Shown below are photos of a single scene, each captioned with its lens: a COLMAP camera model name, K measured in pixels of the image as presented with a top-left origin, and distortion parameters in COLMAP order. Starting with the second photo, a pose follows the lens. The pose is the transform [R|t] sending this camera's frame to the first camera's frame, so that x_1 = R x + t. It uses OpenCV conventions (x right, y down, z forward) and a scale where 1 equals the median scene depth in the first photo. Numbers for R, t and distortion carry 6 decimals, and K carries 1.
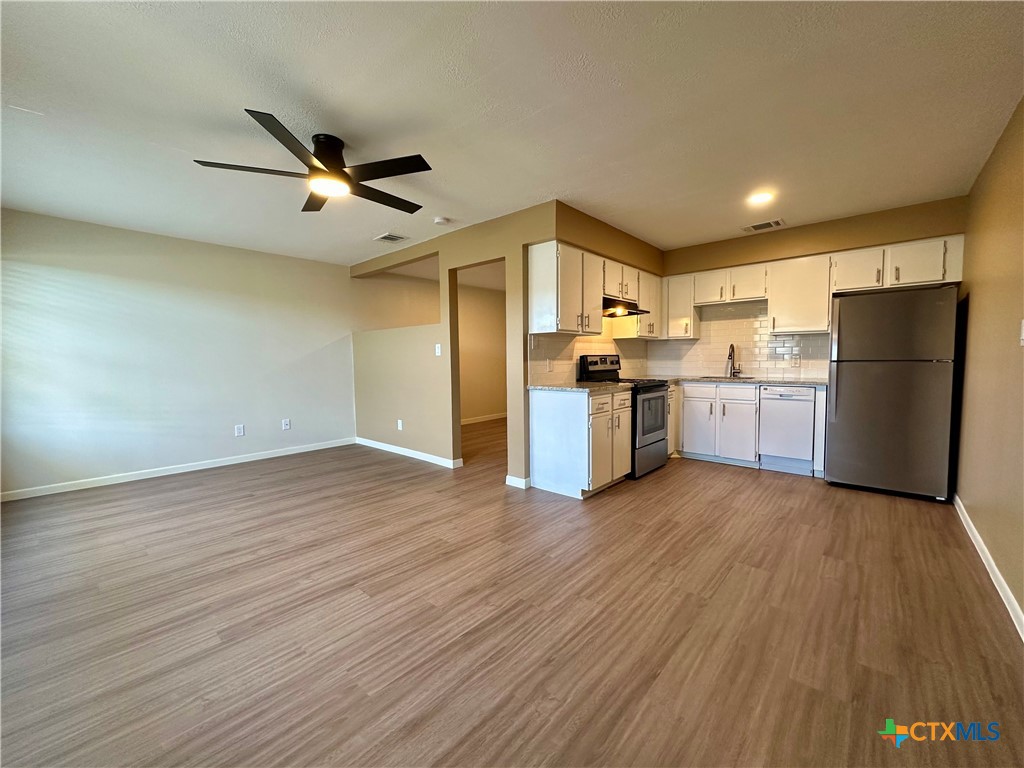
lens RADIAL K [[411.4, 0, 512.7], [0, 411.4, 383.3], [0, 0, 1]] dist [-0.000577, -0.000285]
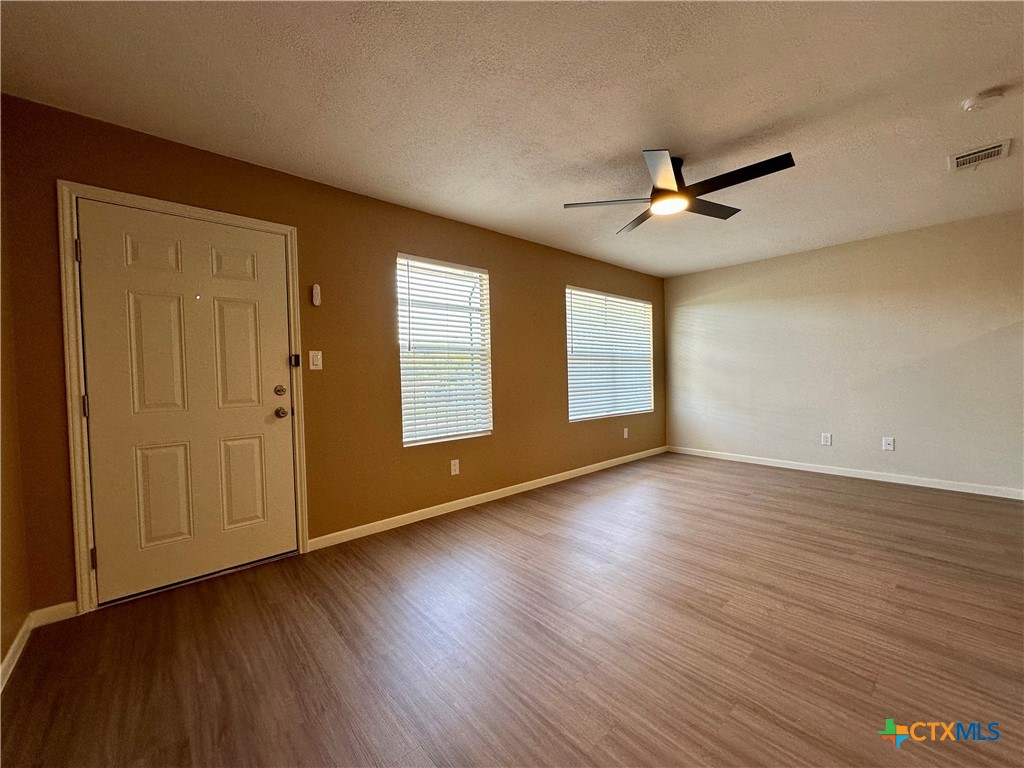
lens RADIAL K [[411.4, 0, 510.8], [0, 411.4, 383.8], [0, 0, 1]] dist [-0.000577, -0.000285]
pose [[-0.117451, 0.037629, -0.992365, 0.494298], [-0.040989, 0.998247, 0.042703, -0.032127], [0.992232, 0.045691, -0.115703, 0.538184]]
